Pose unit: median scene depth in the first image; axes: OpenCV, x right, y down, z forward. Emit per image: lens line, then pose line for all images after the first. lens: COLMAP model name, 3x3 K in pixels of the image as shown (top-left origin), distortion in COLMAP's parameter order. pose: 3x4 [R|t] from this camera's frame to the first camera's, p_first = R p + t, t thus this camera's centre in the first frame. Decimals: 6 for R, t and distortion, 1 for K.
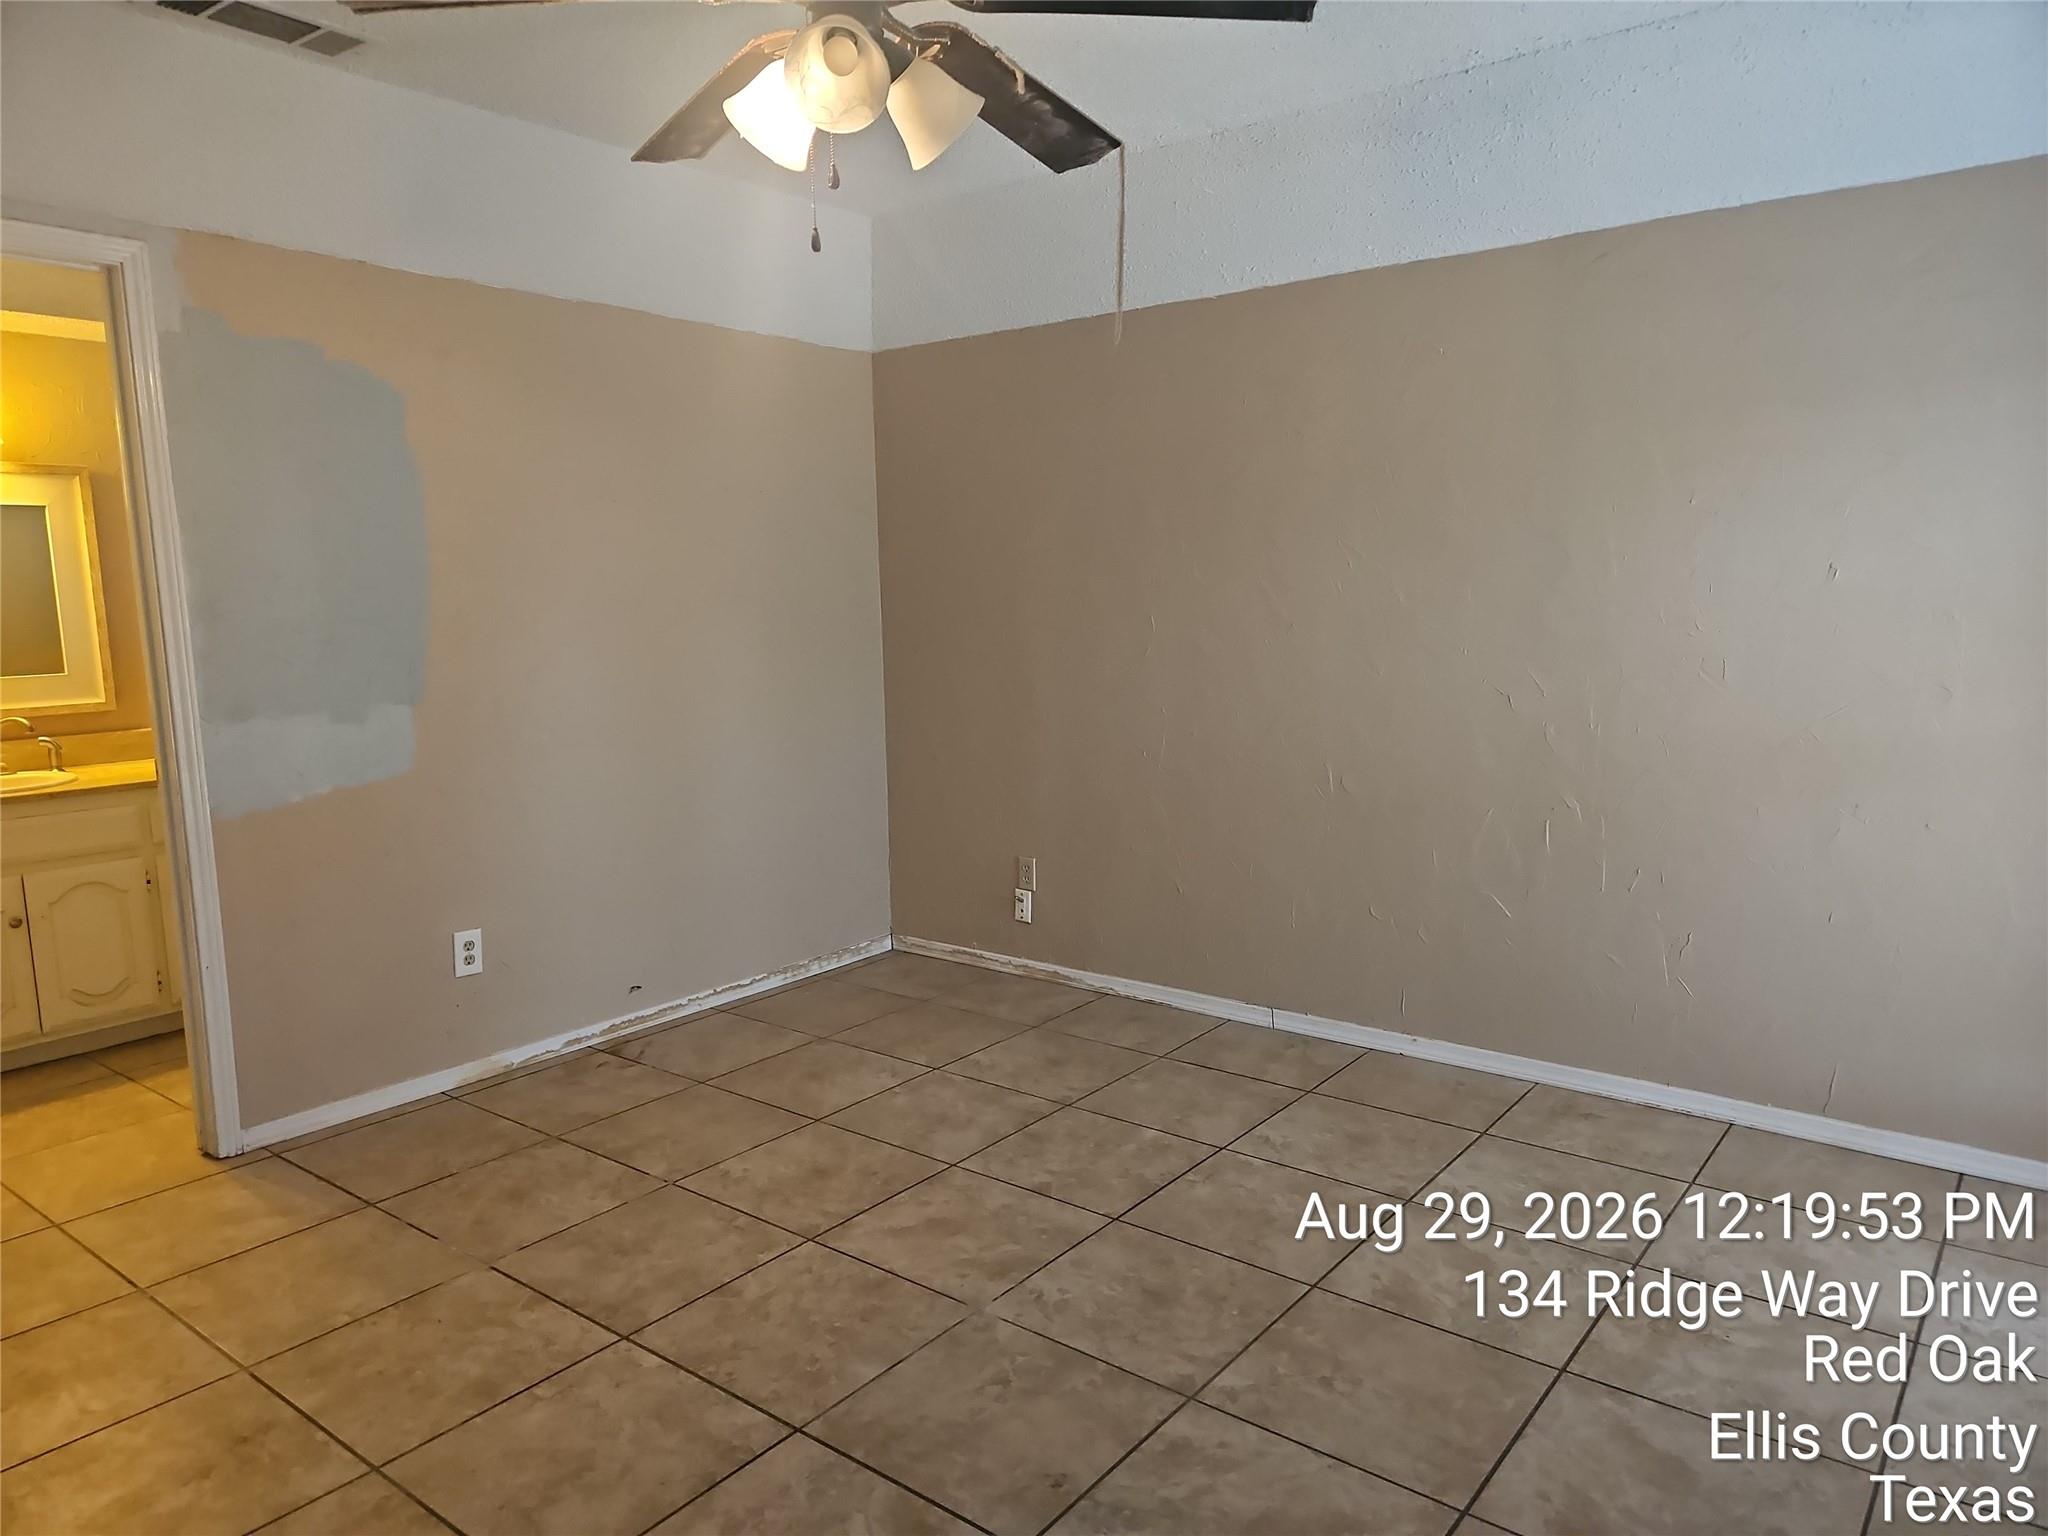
lens RADIAL K [[1372.0, 0, 1004.0], [0, 1372.0, 774.2], [0, 0, 1]] dist [0.078052, -0.063120]
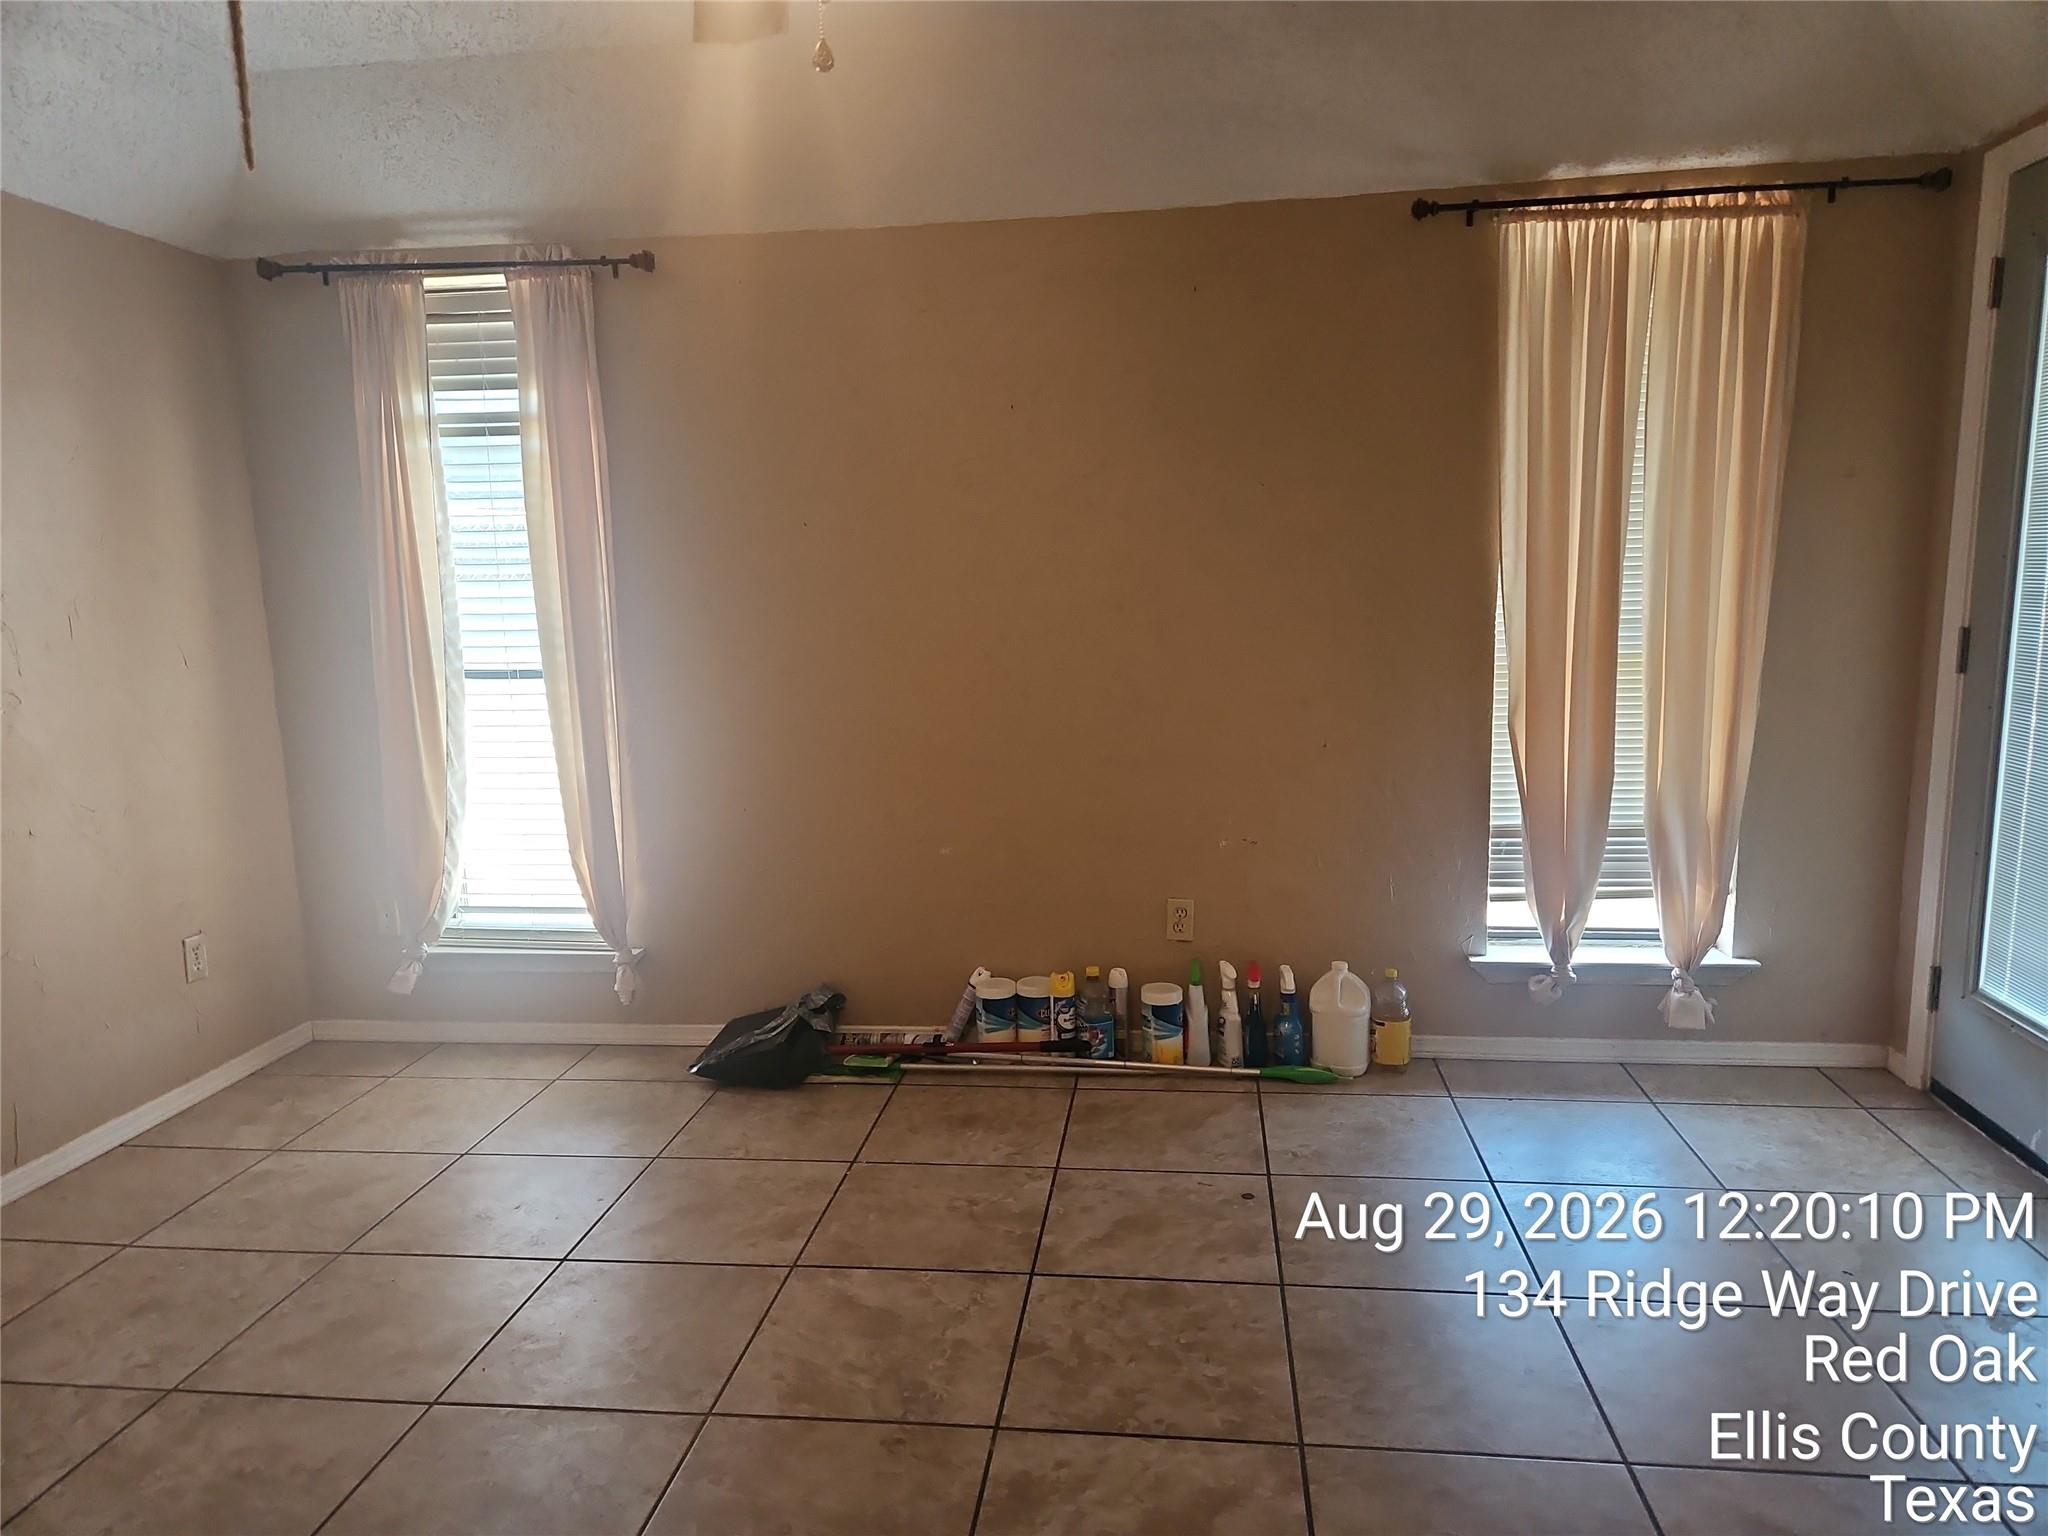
lens RADIAL K [[1372.0, 0, 1028.1], [0, 1372.0, 773.8], [0, 0, 1]] dist [0.078052, -0.063120]
pose [[-0.525715, -0.094457, 0.845400, -0.475688], [0.152622, 0.967216, 0.202976, -0.084953], [-0.836857, 0.235734, -0.494064, 0.762982]]
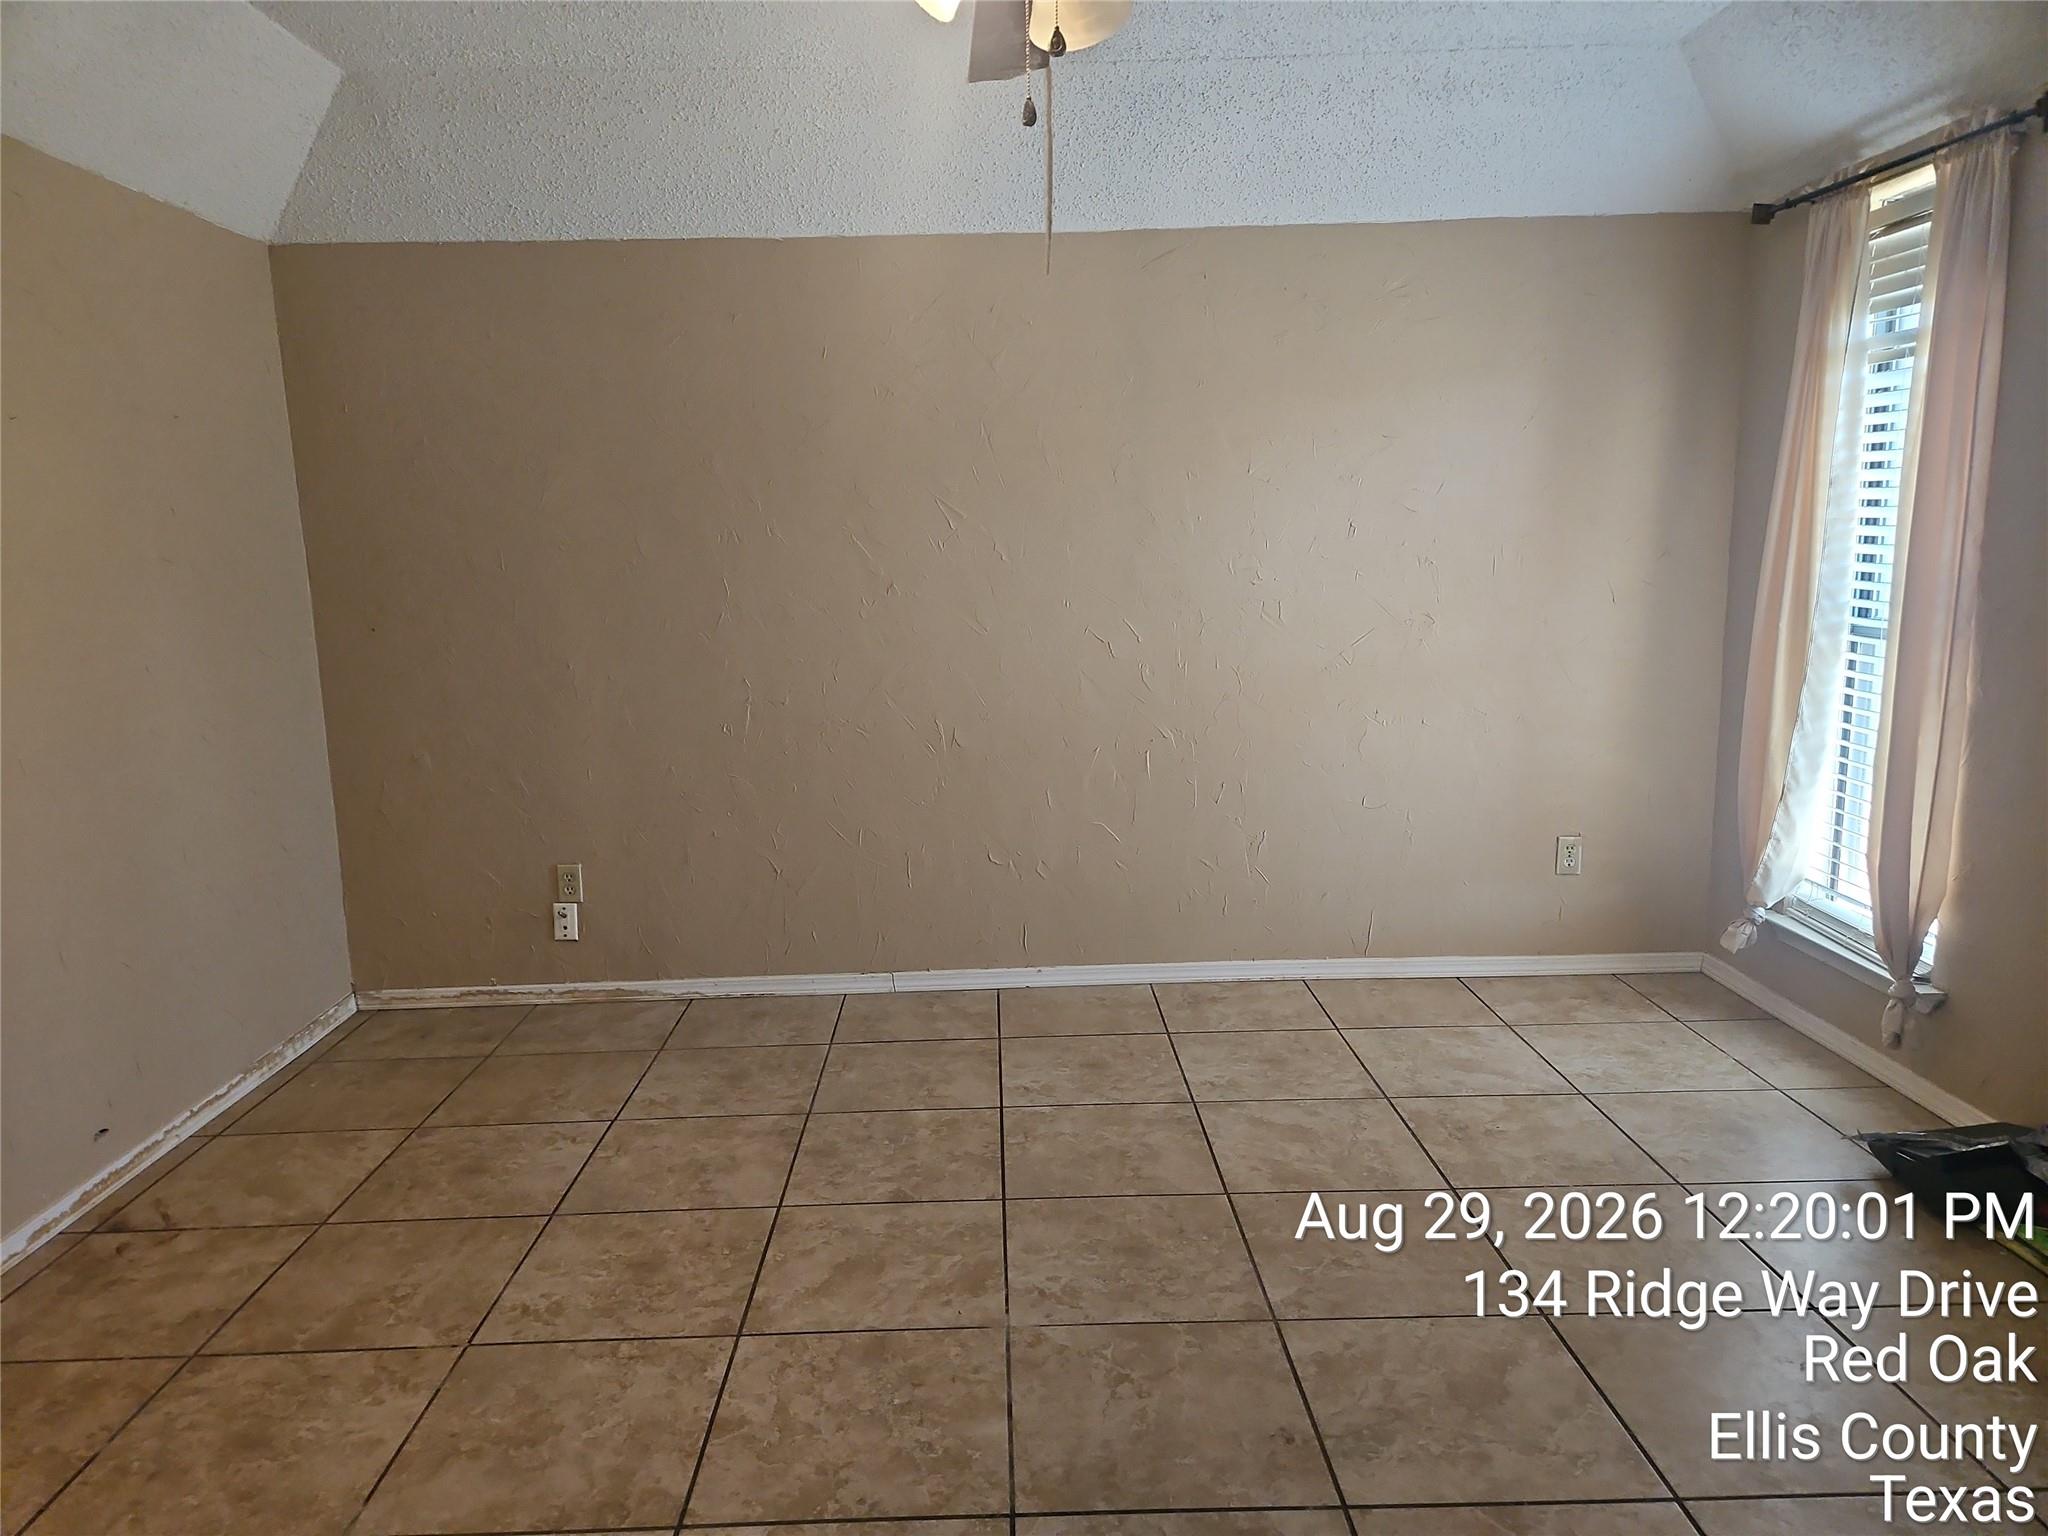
lens RADIAL K [[1372.0, 0, 1002.4], [0, 1372.0, 758.3], [0, 0, 1]] dist [0.078052, -0.063120]
pose [[0.773154, -0.100498, 0.626205, -0.401670], [0.098419, 0.994416, 0.038077, -0.015386], [-0.626535, 0.032191, 0.778728, 0.201155]]
